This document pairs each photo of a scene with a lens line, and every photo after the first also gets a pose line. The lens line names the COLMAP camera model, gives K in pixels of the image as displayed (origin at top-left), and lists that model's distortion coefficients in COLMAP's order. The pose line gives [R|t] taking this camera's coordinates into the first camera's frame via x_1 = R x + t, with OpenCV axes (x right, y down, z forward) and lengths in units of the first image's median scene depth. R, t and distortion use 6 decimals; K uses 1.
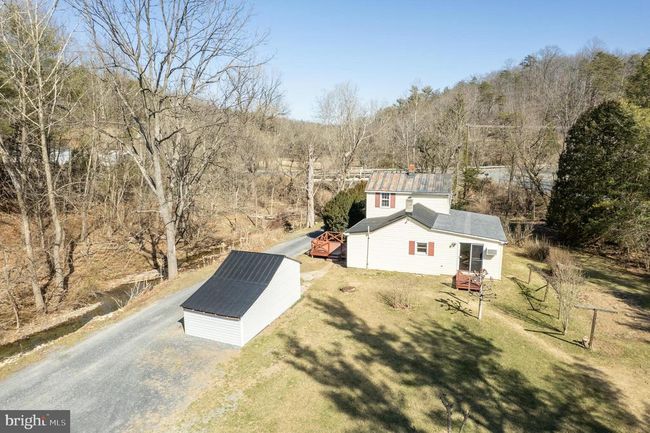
lens RADIAL K [[416.2, 0, 325.0], [0, 416.2, 216.5], [0, 0, 1]] dist [-0.089288, 0.076966]
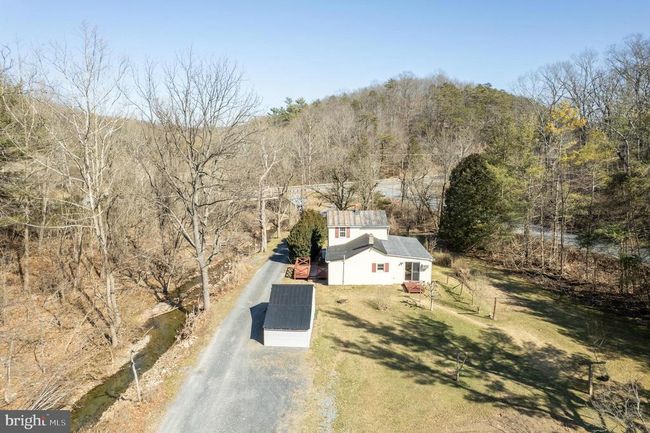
lens RADIAL K [[416.2, 0, 325.0], [0, 416.2, 216.5], [0, 0, 1]] dist [-0.089288, 0.076966]
pose [[0.948372, -0.055495, 0.312267, -0.422121], [0.055860, 0.998408, 0.007783, -0.132587], [-0.312202, 0.010062, 0.949962, -0.360957]]
